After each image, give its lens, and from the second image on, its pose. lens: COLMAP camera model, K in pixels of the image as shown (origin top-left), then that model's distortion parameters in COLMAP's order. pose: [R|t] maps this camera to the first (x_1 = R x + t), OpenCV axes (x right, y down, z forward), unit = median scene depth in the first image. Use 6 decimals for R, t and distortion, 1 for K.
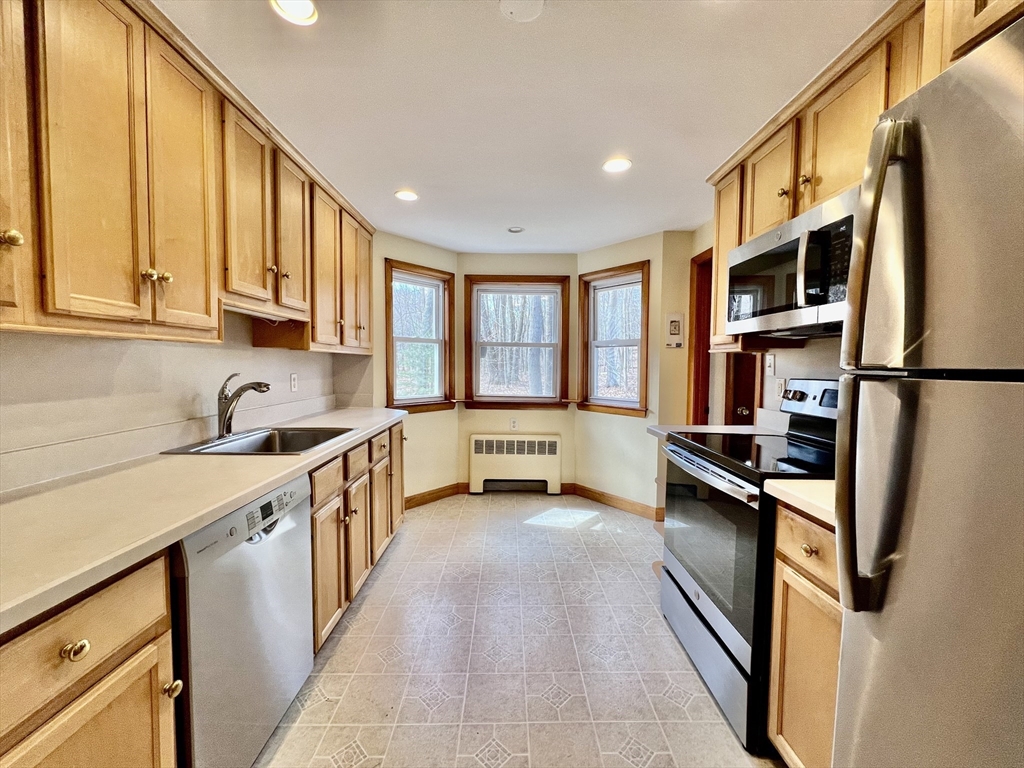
lens RADIAL K [[410.9, 0, 512.0], [0, 410.9, 384.0], [0, 0, 1]] dist [0.000465, 0.000047]
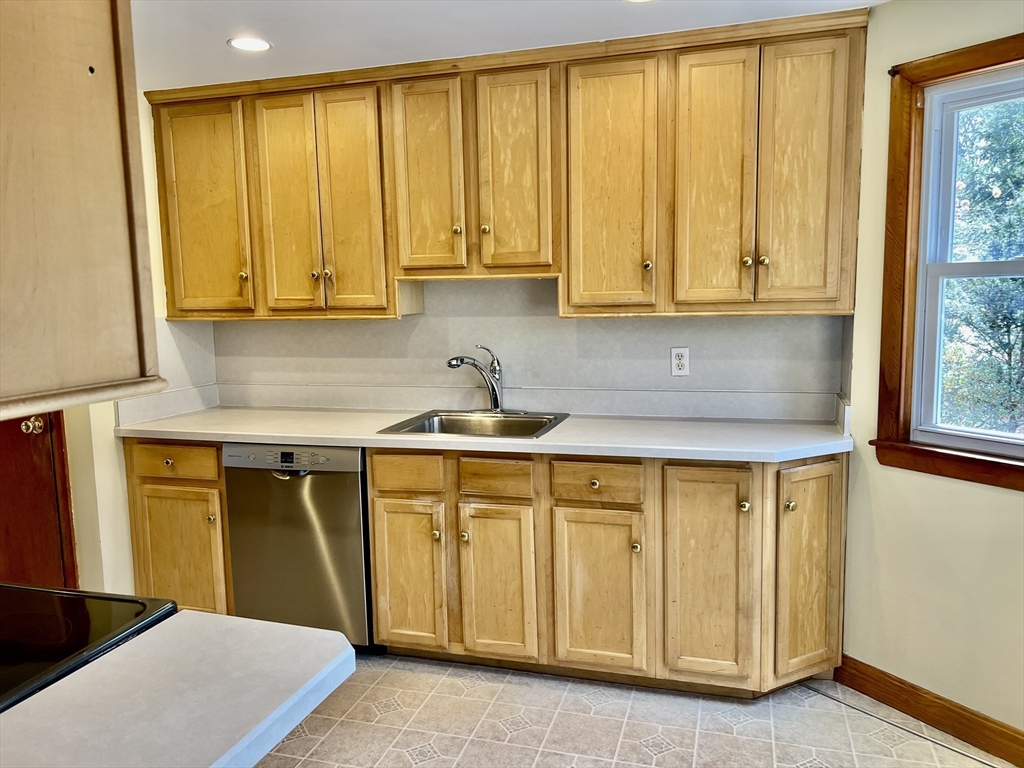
lens RADIAL K [[768.6, 0, 516.0], [0, 768.6, 385.2], [0, 0, 1]] dist [0.074285, -0.105362]
pose [[-0.284108, 0.118112, -0.951489, 1.354528], [-0.027306, 0.990984, 0.131168, -0.230436], [0.958403, 0.063247, -0.278321, 2.172473]]
